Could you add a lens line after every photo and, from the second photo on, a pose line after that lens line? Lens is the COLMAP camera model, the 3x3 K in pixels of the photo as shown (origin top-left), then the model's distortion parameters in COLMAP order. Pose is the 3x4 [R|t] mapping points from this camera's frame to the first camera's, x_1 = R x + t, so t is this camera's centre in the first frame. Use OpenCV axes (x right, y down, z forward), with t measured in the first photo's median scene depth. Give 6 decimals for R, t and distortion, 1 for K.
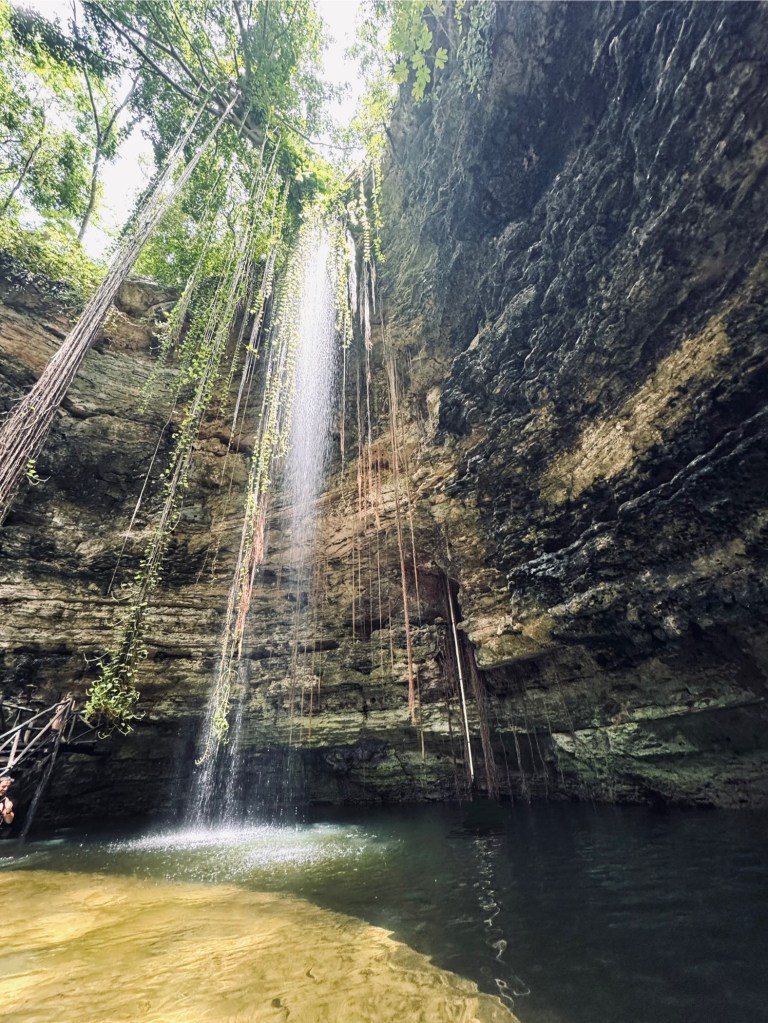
lens RADIAL K [[414.3, 0, 387.7], [0, 414.3, 511.3], [0, 0, 1]] dist [0.000637, 0.000339]
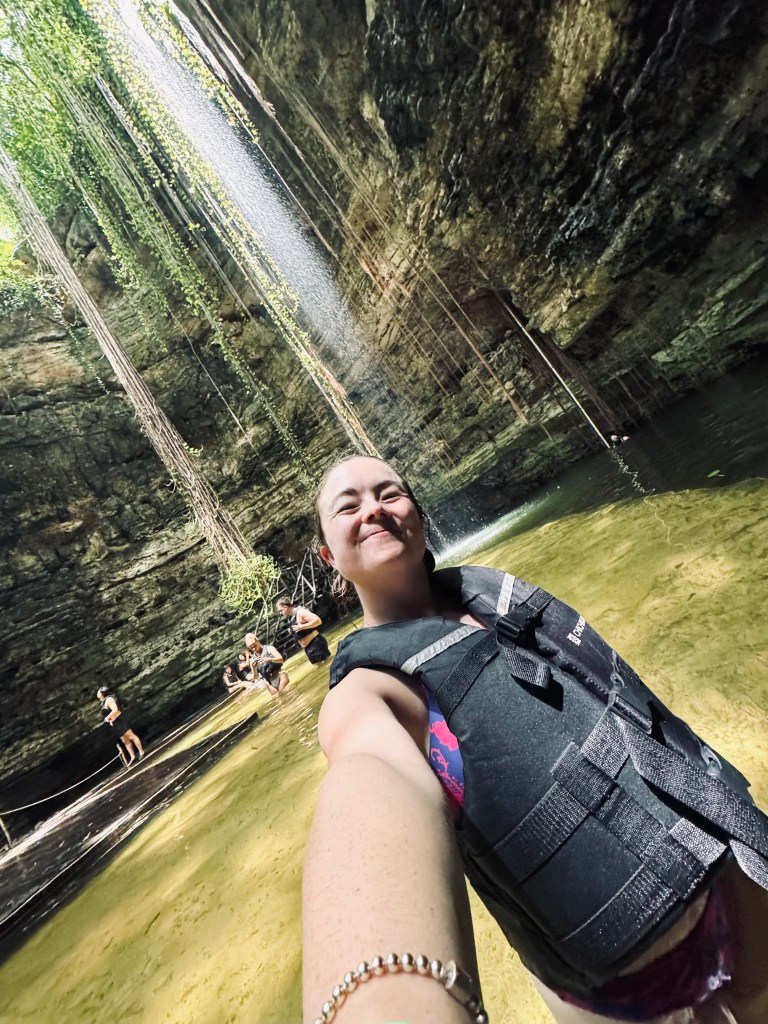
lens RADIAL K [[414.7, 0, 387.7], [0, 414.7, 511.8], [0, 0, 1]] dist [0.000637, 0.000339]
pose [[0.788186, -0.509609, -0.345052, 0.018109], [0.615215, 0.667455, 0.419540, -0.069867], [0.016505, -0.542957, 0.839598, -0.138219]]
